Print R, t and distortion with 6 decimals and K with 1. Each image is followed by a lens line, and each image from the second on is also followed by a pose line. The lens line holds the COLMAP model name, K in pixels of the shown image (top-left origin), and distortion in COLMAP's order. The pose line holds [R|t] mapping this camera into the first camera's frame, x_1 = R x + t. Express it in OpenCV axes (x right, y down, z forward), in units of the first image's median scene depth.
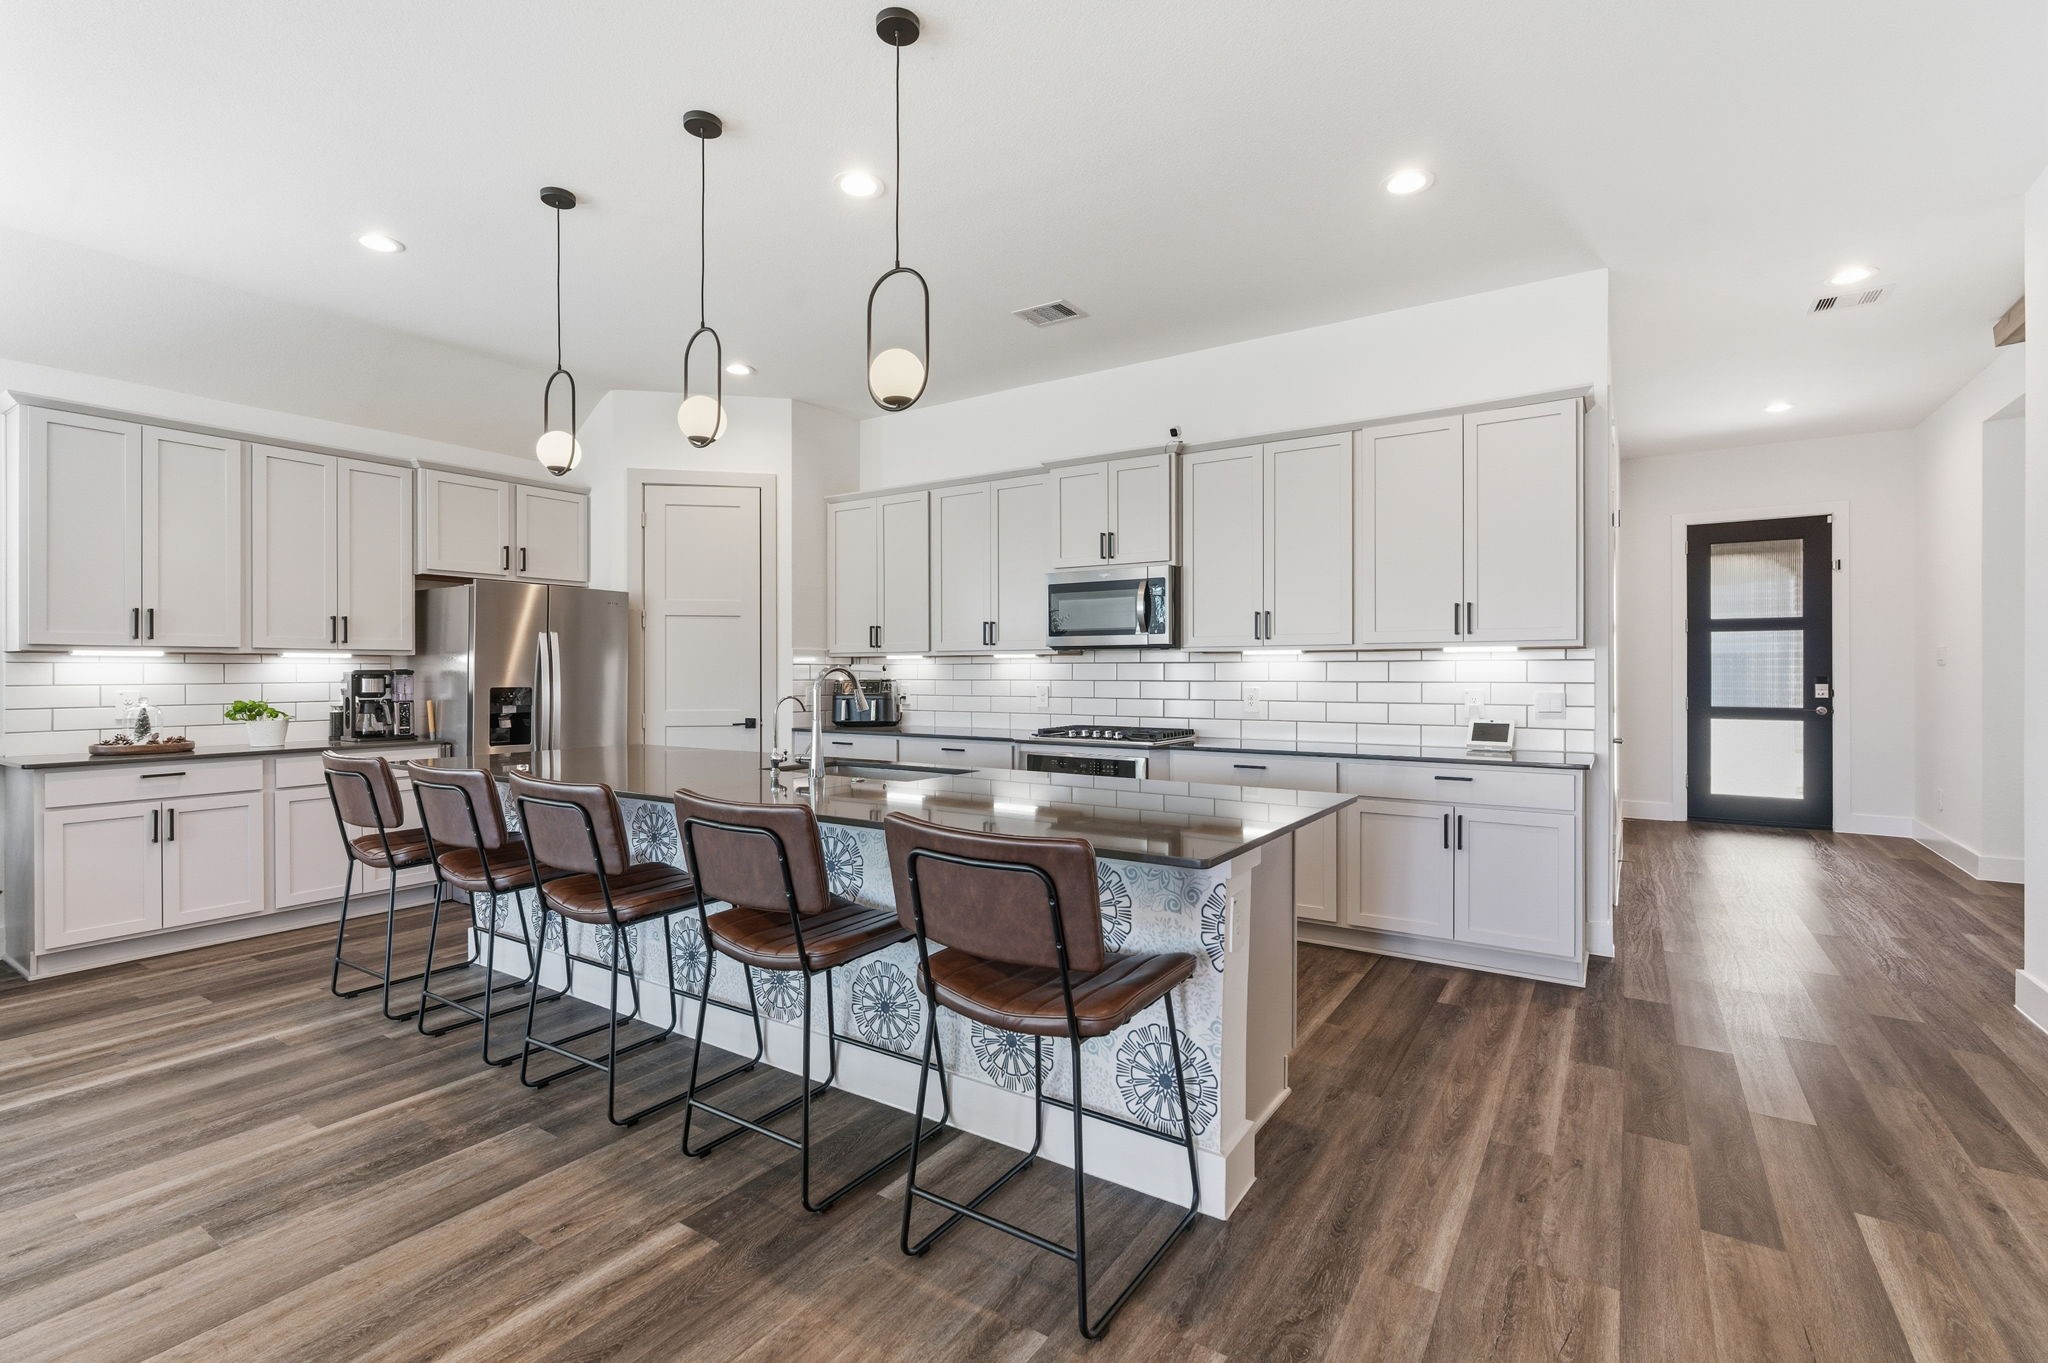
lens RADIAL K [[916.4, 0, 1033.8], [0, 916.4, 675.6], [0, 0, 1]] dist [-0.010255, -0.000237]
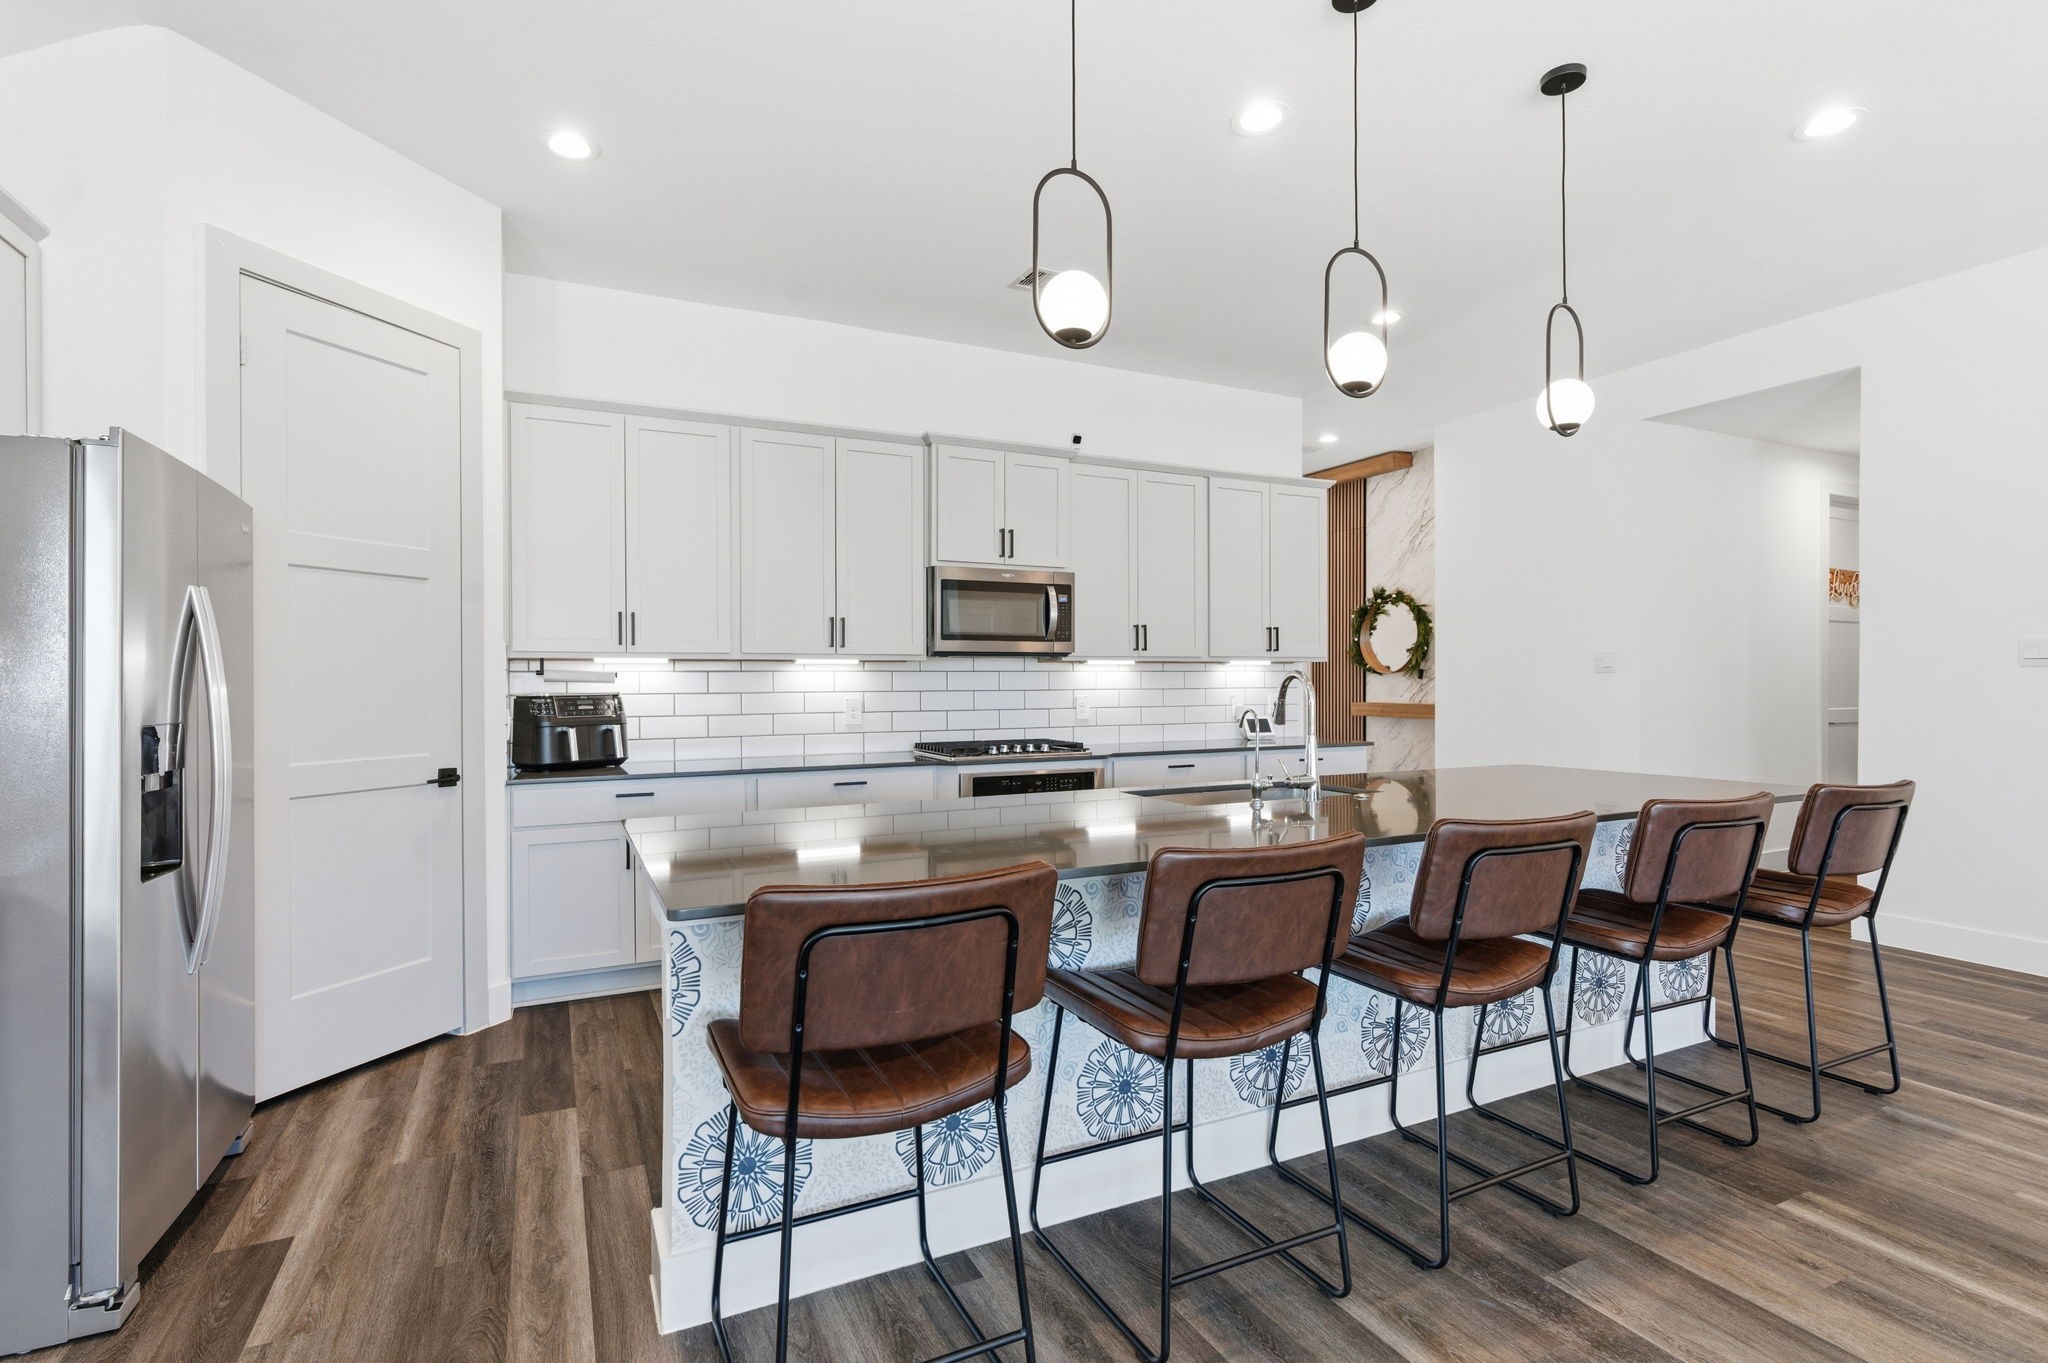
lens RADIAL K [[972.0, 0, 1021.2], [0, 972.0, 679.7], [0, 0, 1]] dist [-0.005494, 0.000914]
pose [[0.520568, -0.000472, 0.853820, -0.868960], [0.007961, 0.999959, -0.004301, -0.001055], [-0.853783, 0.009036, 0.520551, 0.563535]]
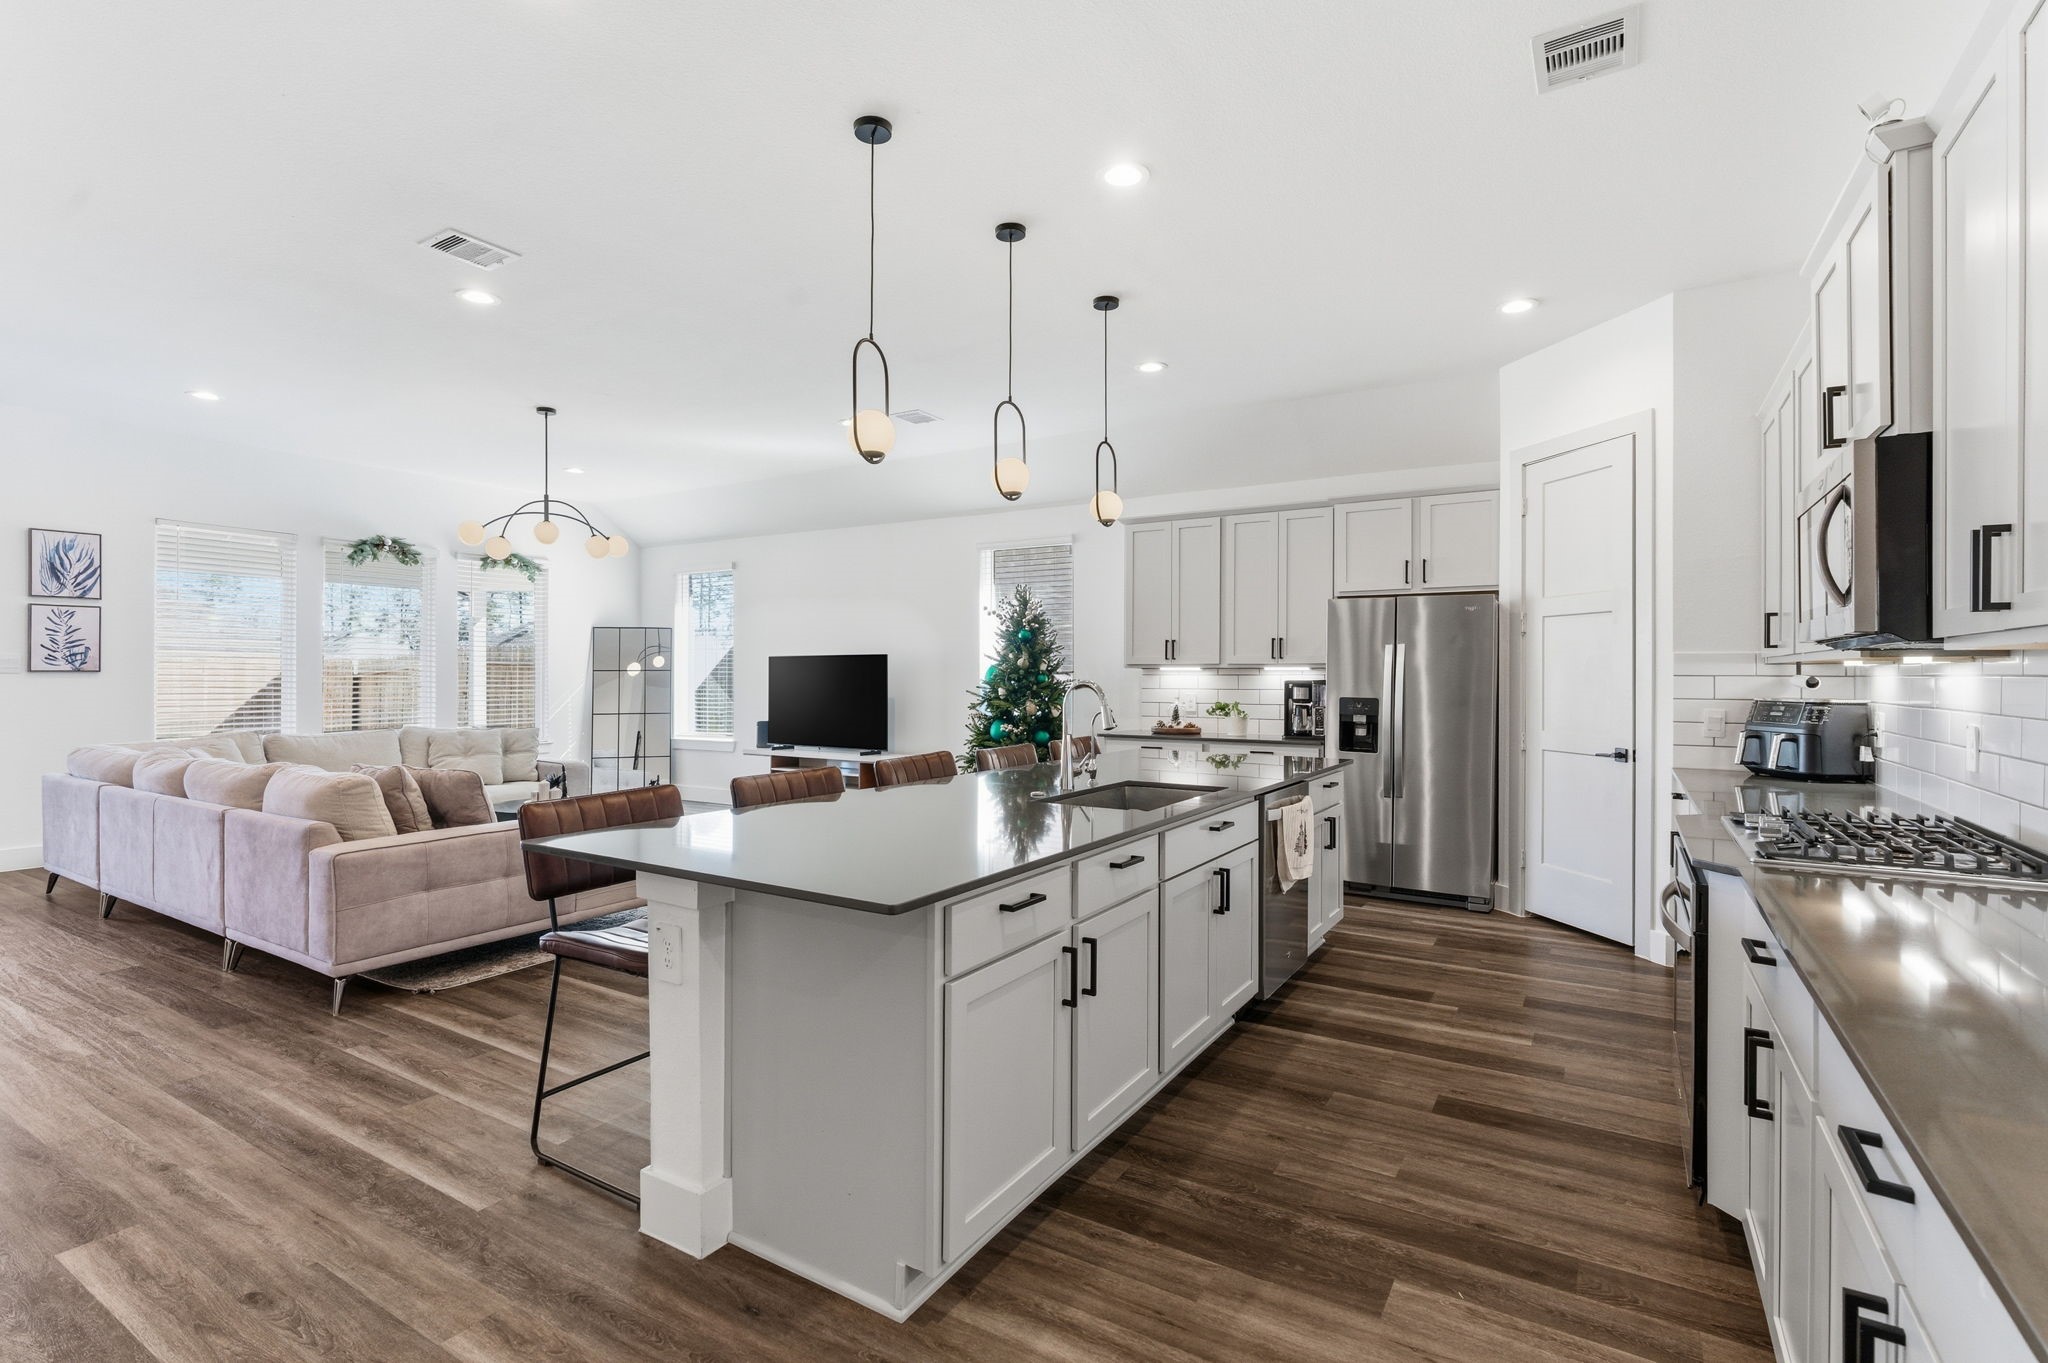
lens RADIAL K [[972.0, 0, 1024.4], [0, 972.0, 675.2], [0, 0, 1]] dist [-0.005494, 0.000914]
pose [[0.023344, 0.002568, -0.999724, 0.646892], [-0.004533, 0.999987, 0.002463, -0.016804], [0.999717, 0.004474, 0.023355, 0.692814]]
